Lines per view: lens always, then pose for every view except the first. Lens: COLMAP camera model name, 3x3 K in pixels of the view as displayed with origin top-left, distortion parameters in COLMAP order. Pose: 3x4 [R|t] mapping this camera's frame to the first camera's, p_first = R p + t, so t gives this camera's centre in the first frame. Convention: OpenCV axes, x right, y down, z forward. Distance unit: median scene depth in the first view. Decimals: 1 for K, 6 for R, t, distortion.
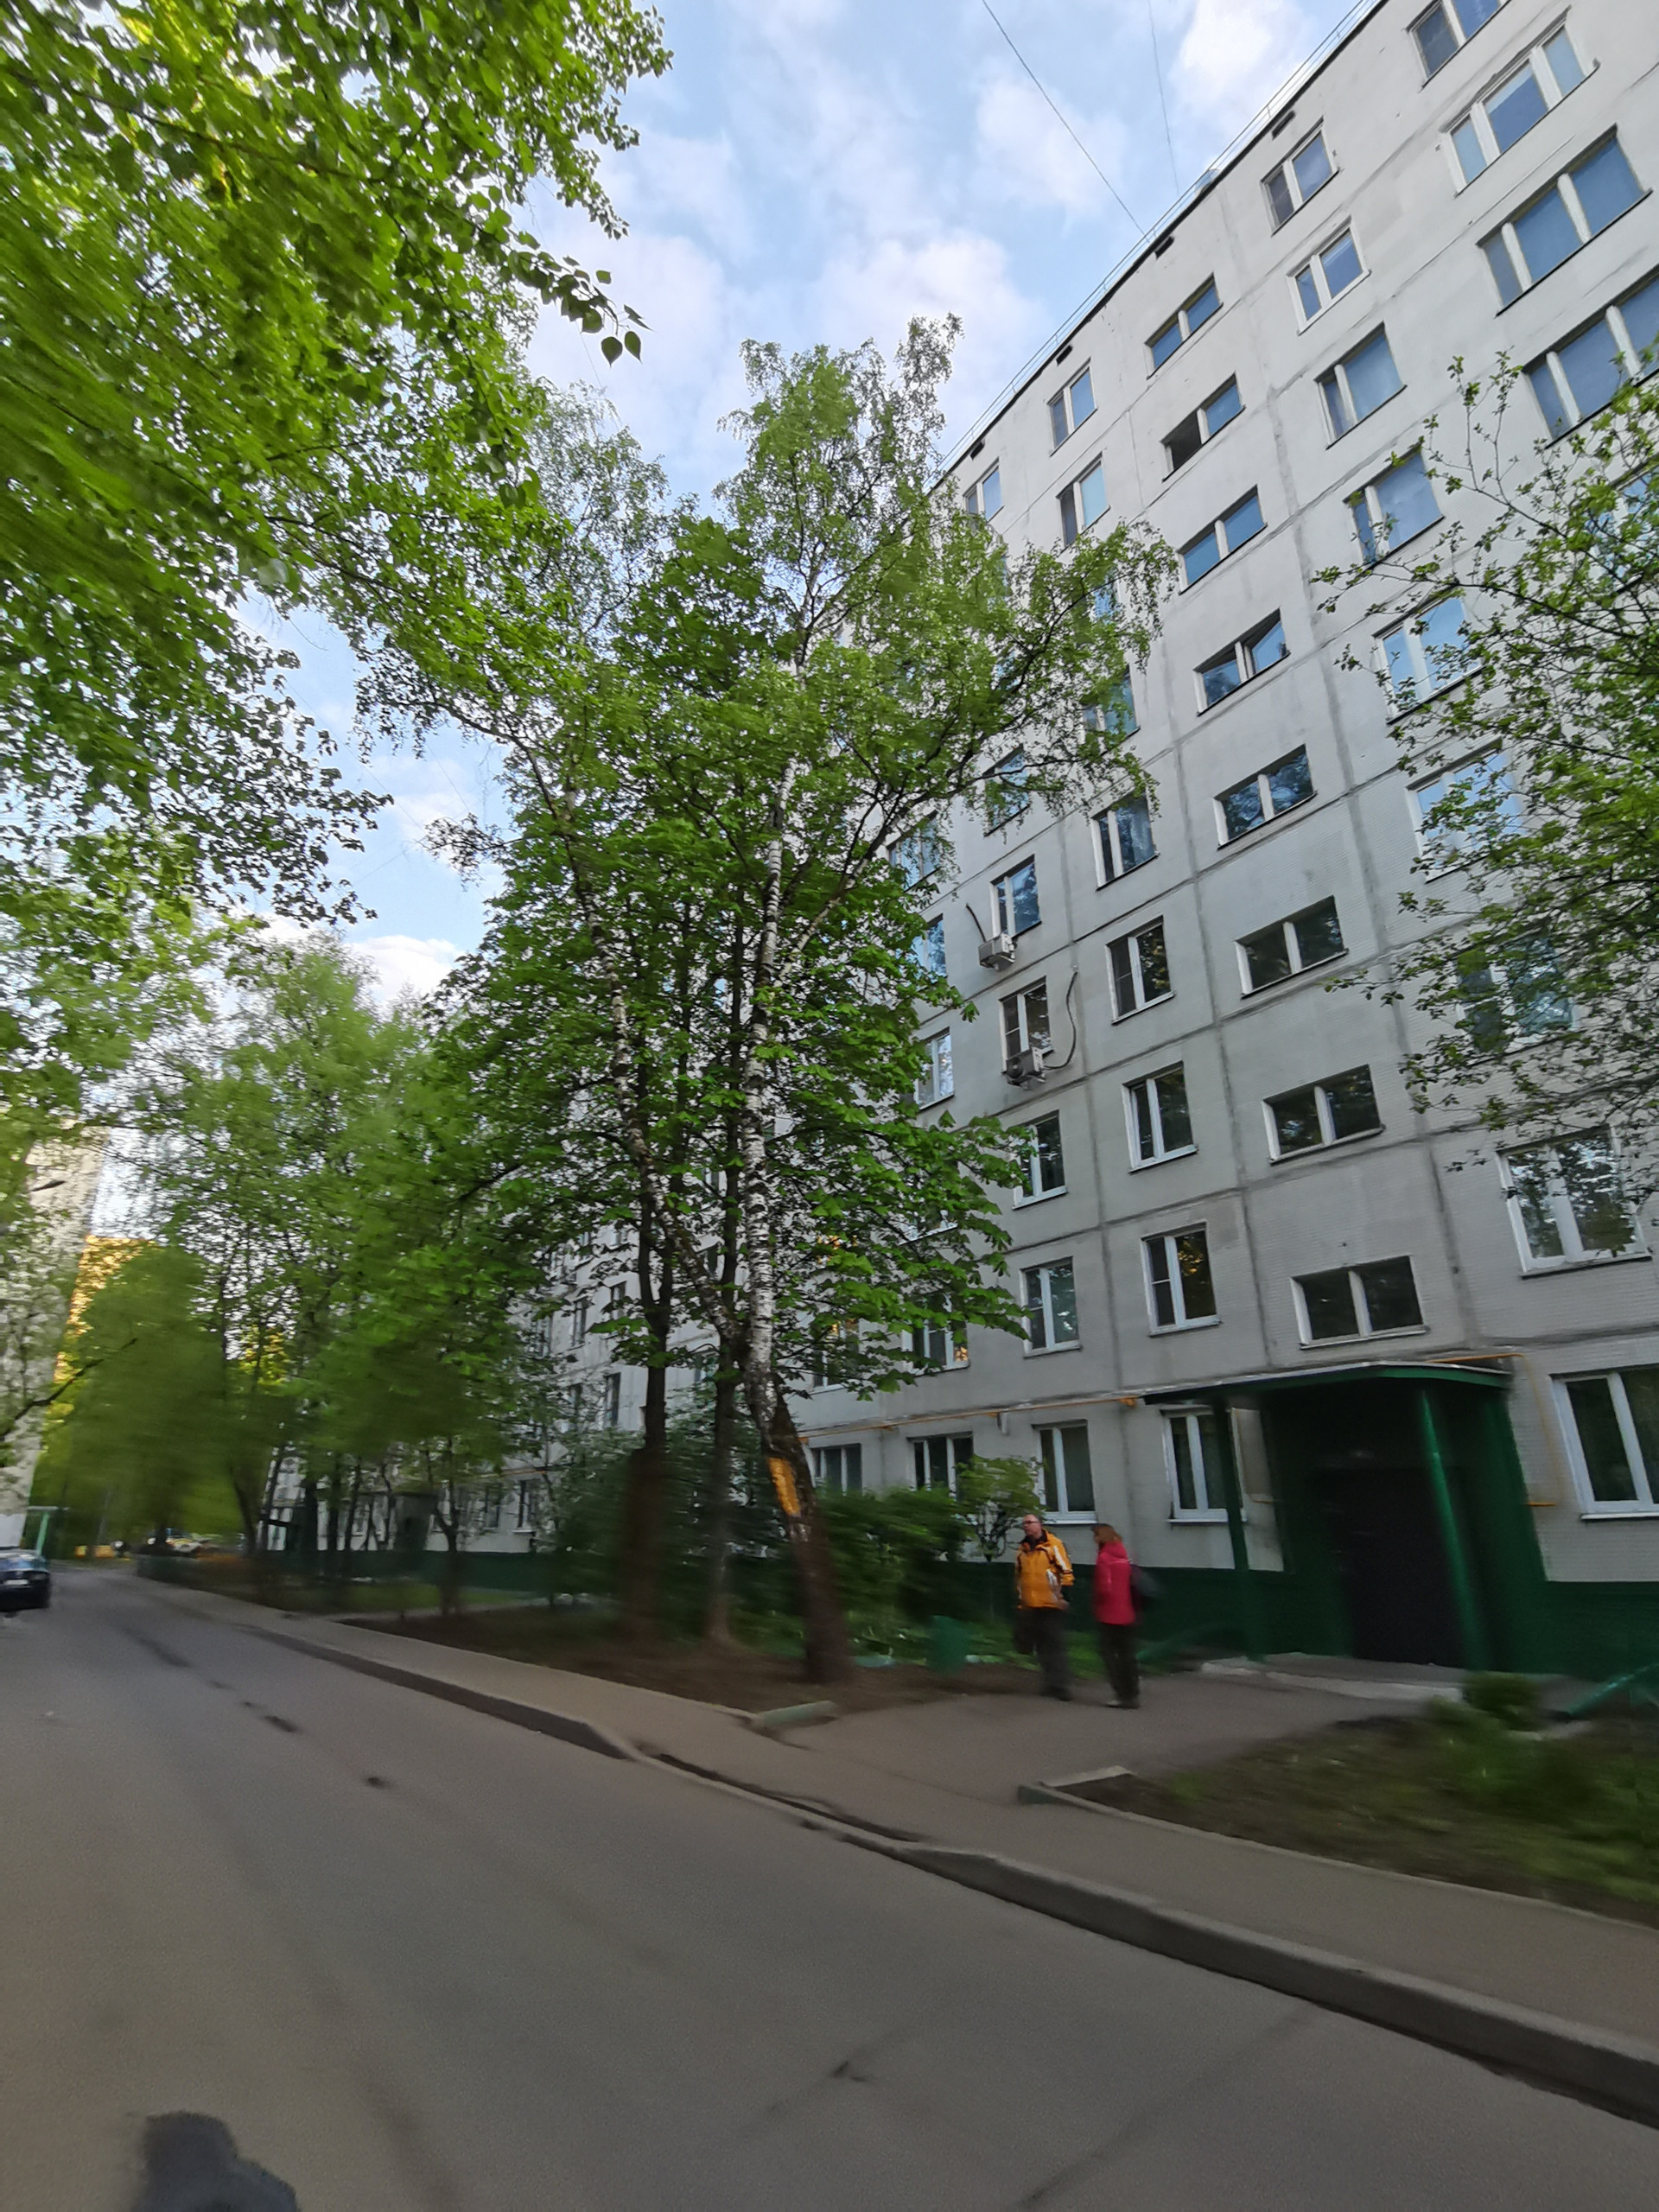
lens RADIAL K [[1125.7, 0, 829.5], [0, 1125.7, 1106.0], [0, 0, 1]] dist [0.036832, 0.000568]
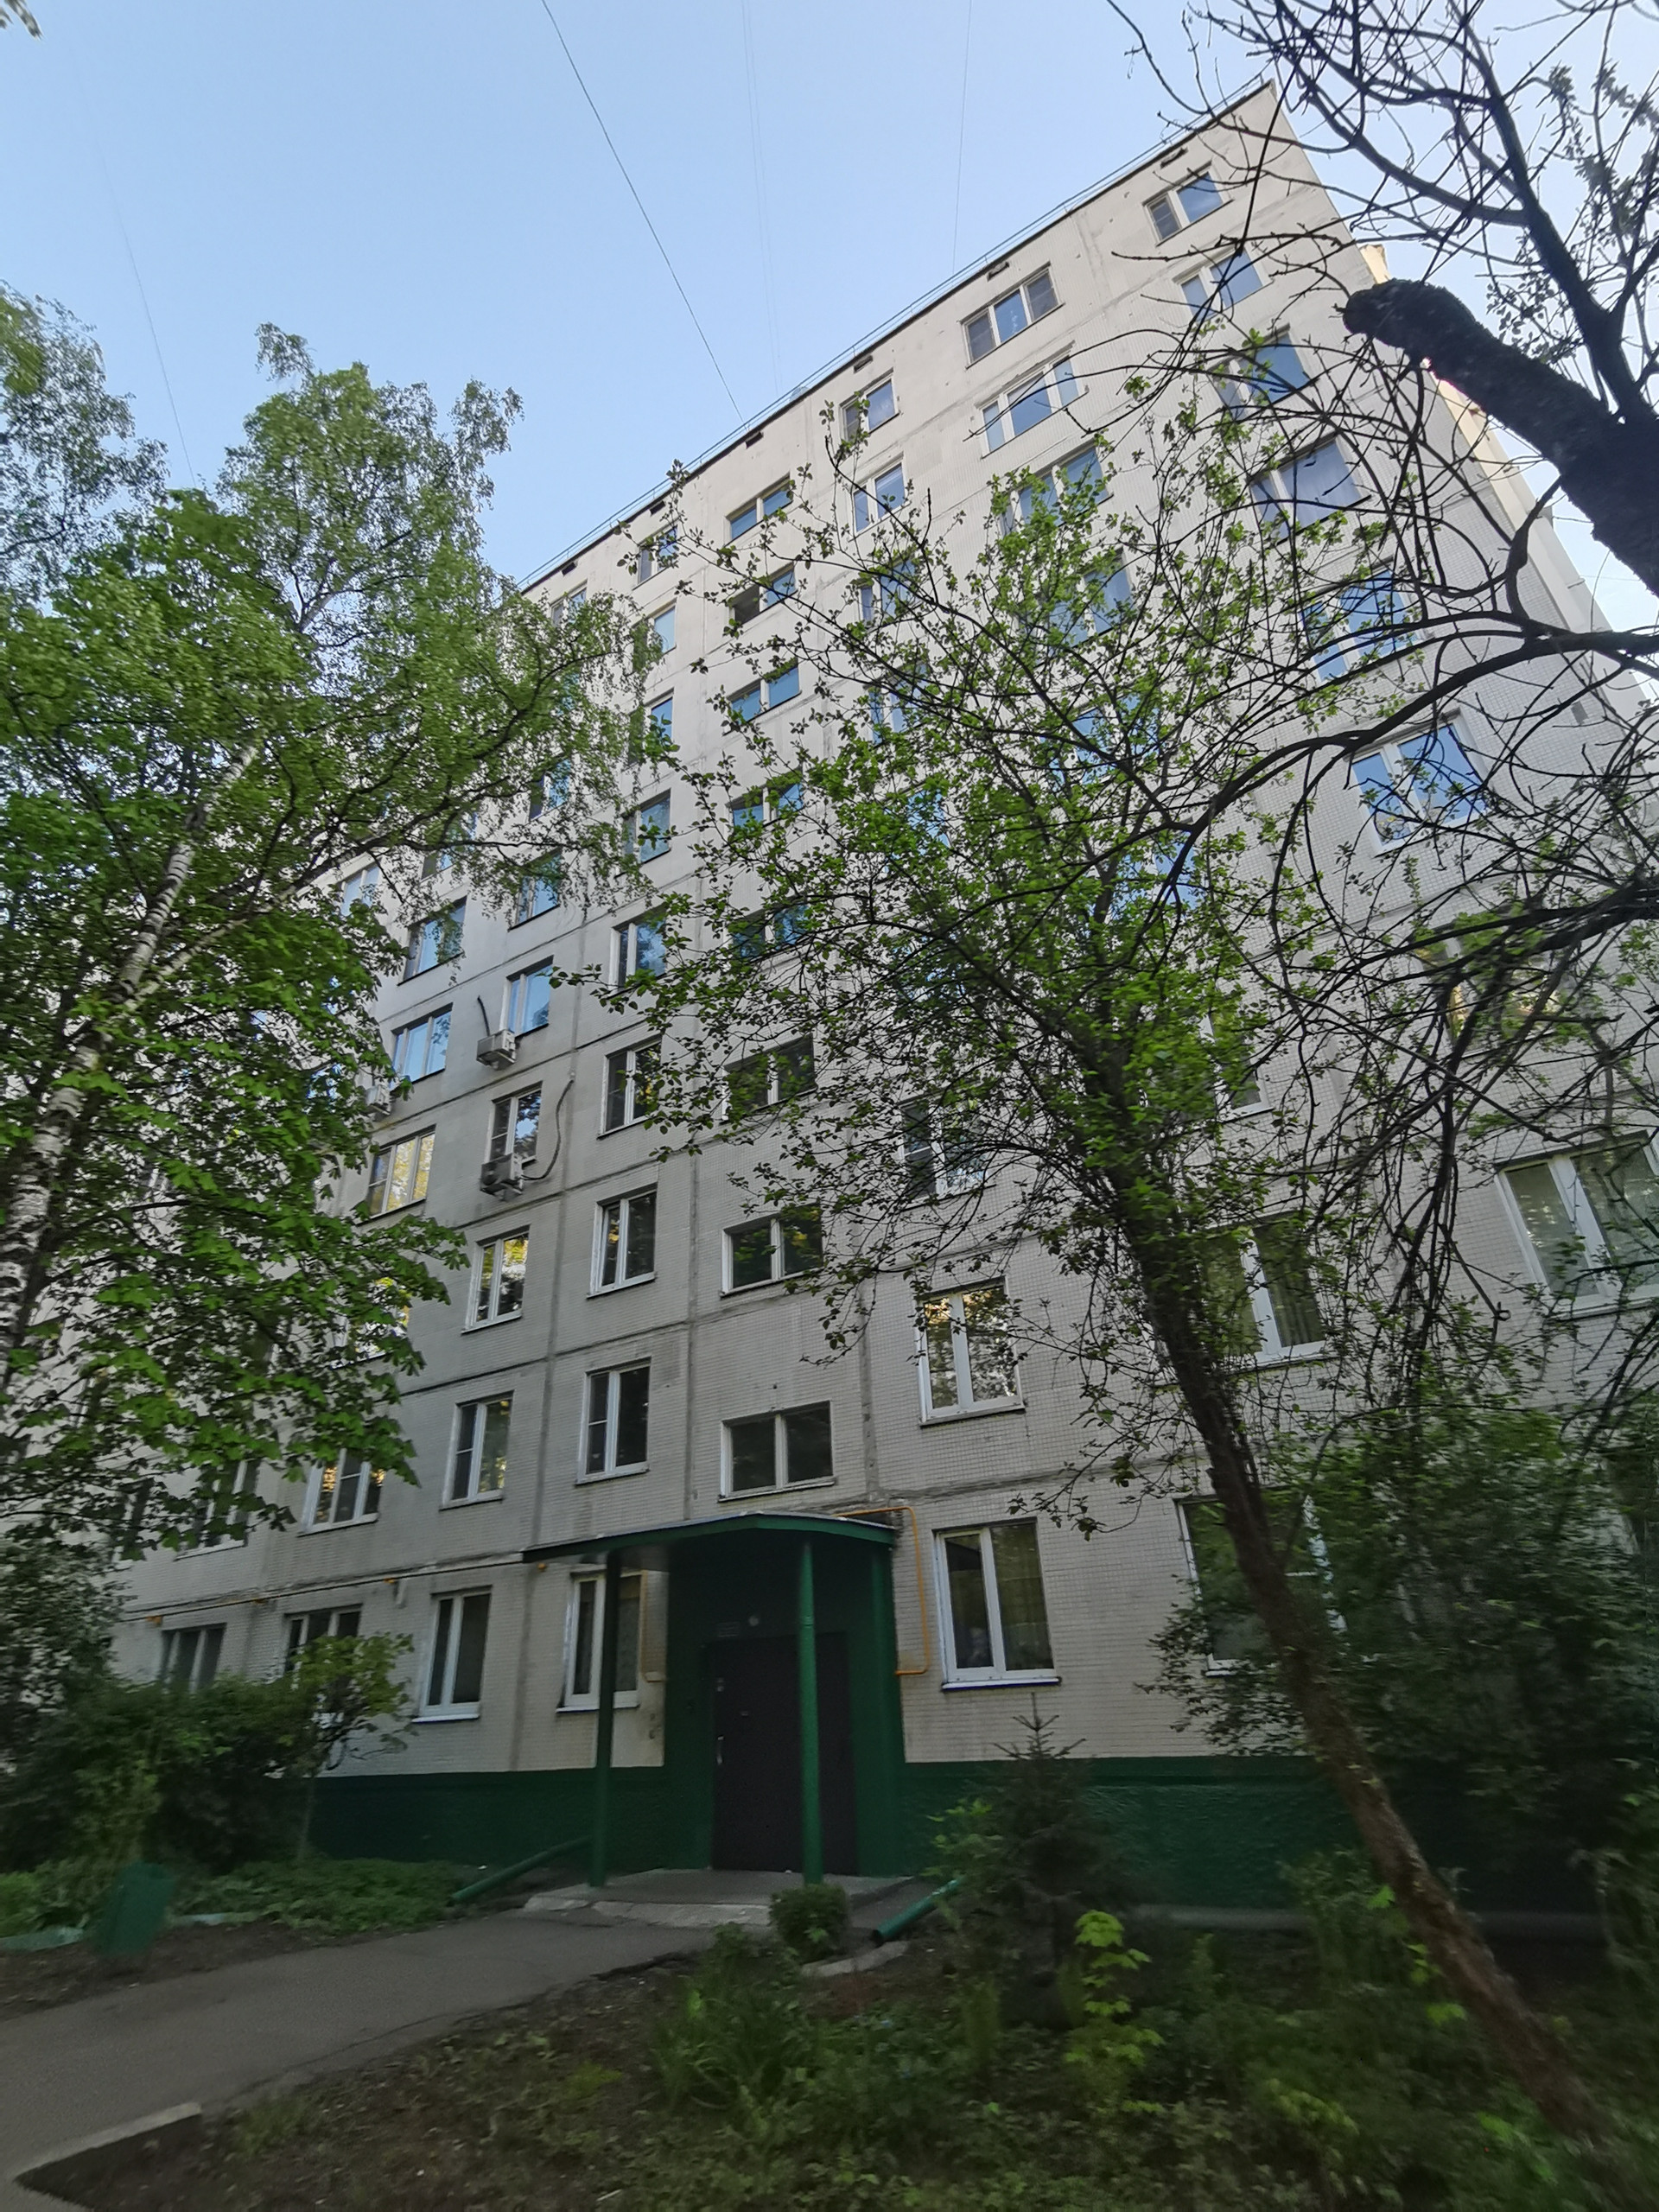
lens RADIAL K [[1125.7, 0, 829.5], [0, 1125.7, 1106.0], [0, 0, 1]] dist [0.036832, 0.000568]
pose [[0.933952, 0.149884, 0.324452, 0.156383], [-0.103604, 0.982374, -0.155589, 0.033604], [-0.342053, 0.111698, 0.933018, 0.081395]]
